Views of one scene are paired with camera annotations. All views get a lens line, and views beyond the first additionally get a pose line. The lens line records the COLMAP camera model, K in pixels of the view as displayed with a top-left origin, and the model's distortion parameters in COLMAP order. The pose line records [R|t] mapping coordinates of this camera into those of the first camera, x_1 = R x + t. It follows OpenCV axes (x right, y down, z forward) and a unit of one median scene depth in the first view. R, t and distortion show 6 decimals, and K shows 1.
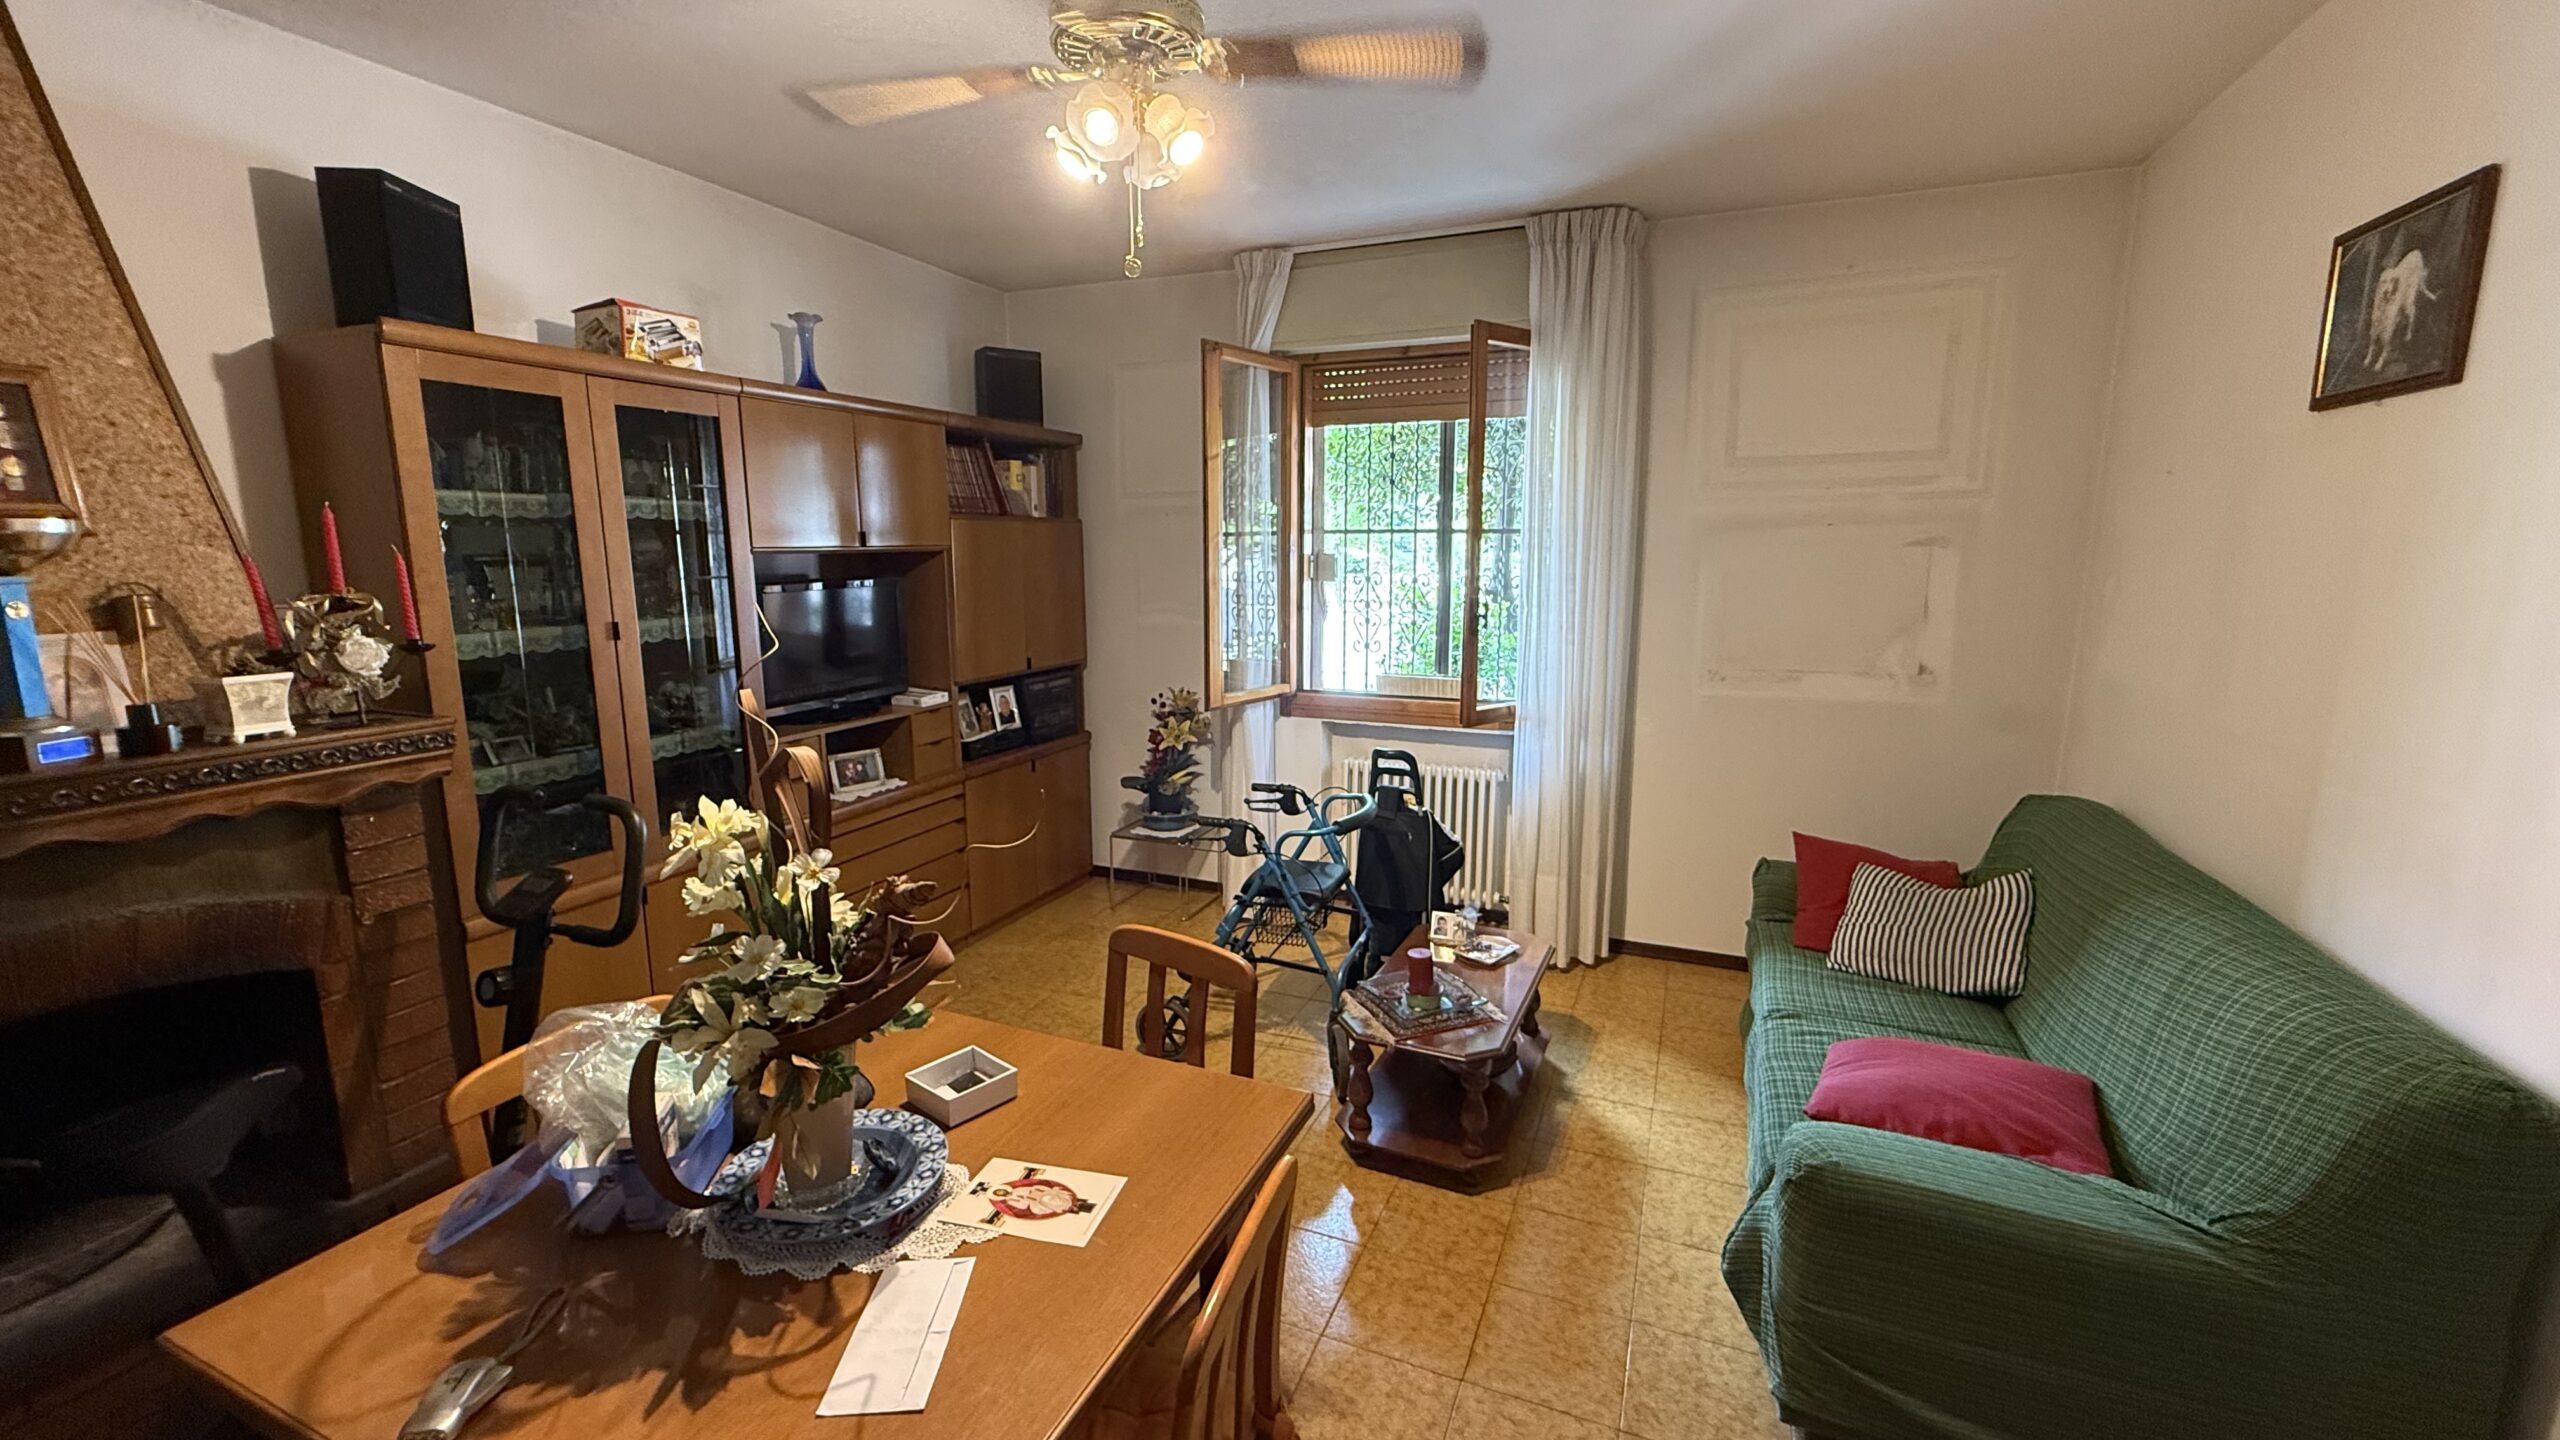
lens RADIAL K [[1023.8, 0, 1273.9], [0, 1023.8, 717.0], [0, 0, 1]] dist [0.000110, 0.000119]
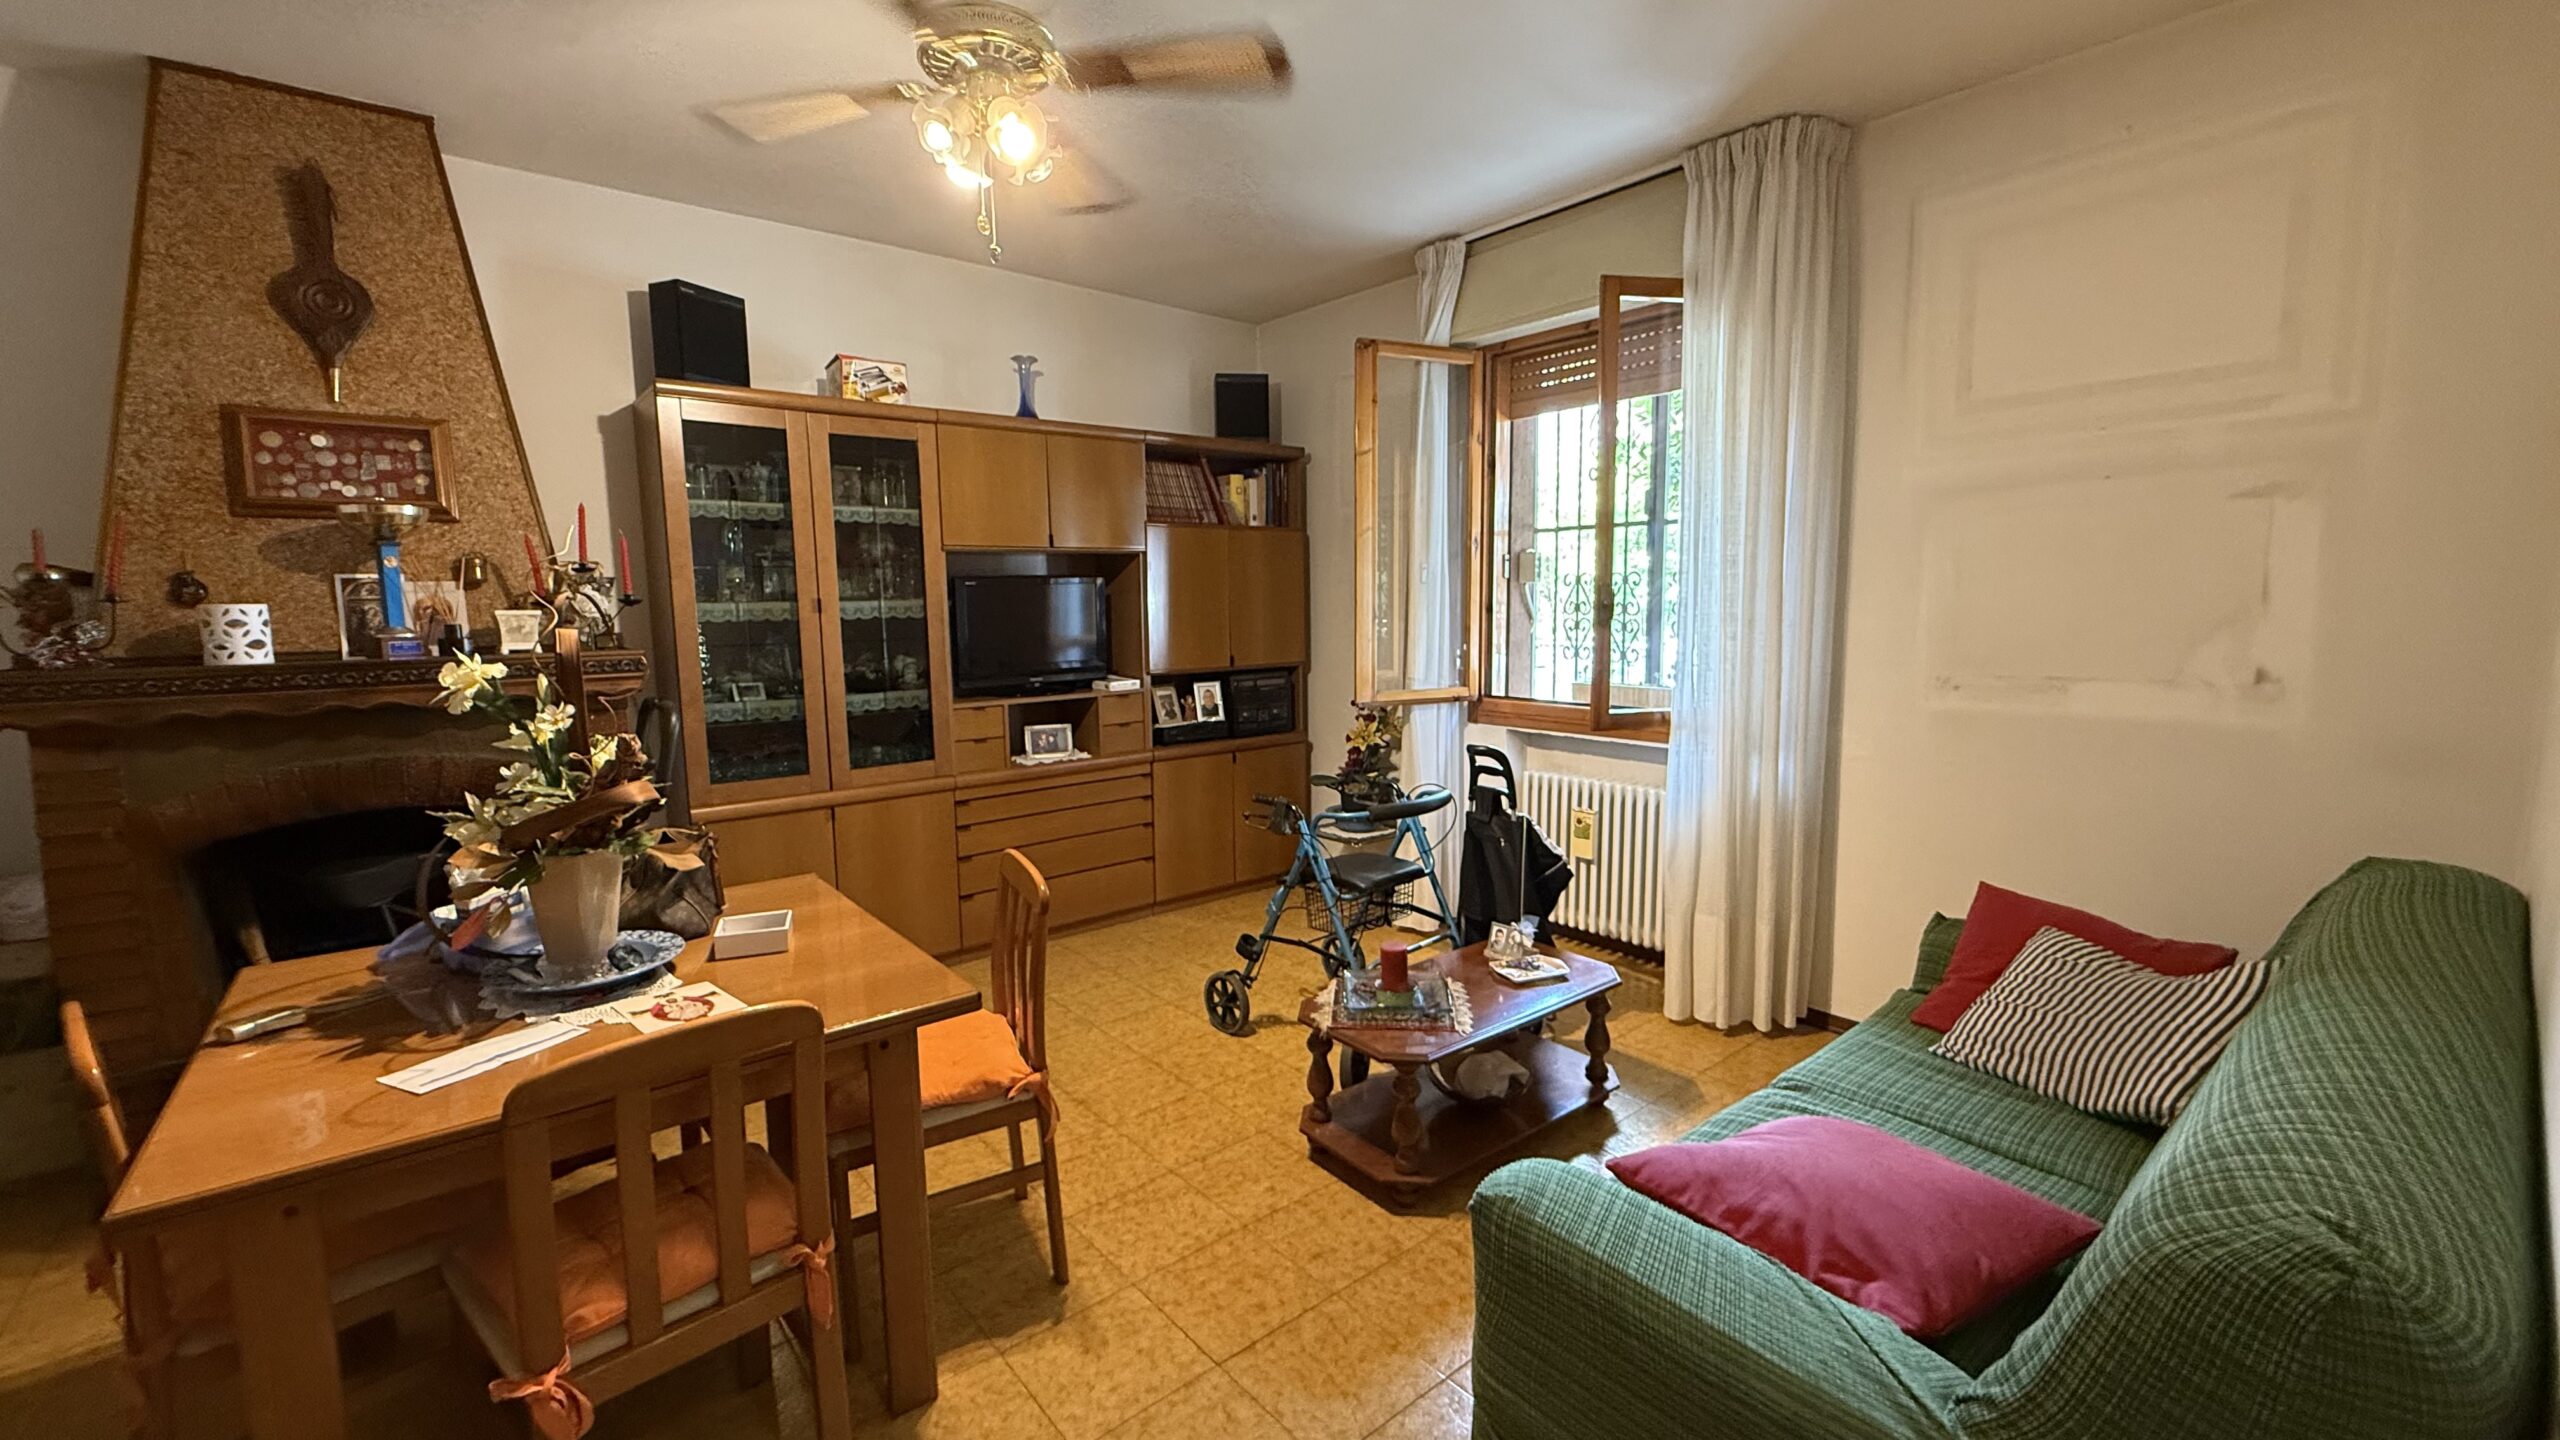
lens RADIAL K [[1023.2, 0, 1274.3], [0, 1023.2, 715.9], [0, 0, 1]] dist [0.000464, 0.000095]
pose [[0.887877, 0.043307, -0.458039, 0.367608], [-0.065769, 0.997283, -0.033197, 0.047610], [0.455356, 0.059599, 0.888312, 0.089012]]
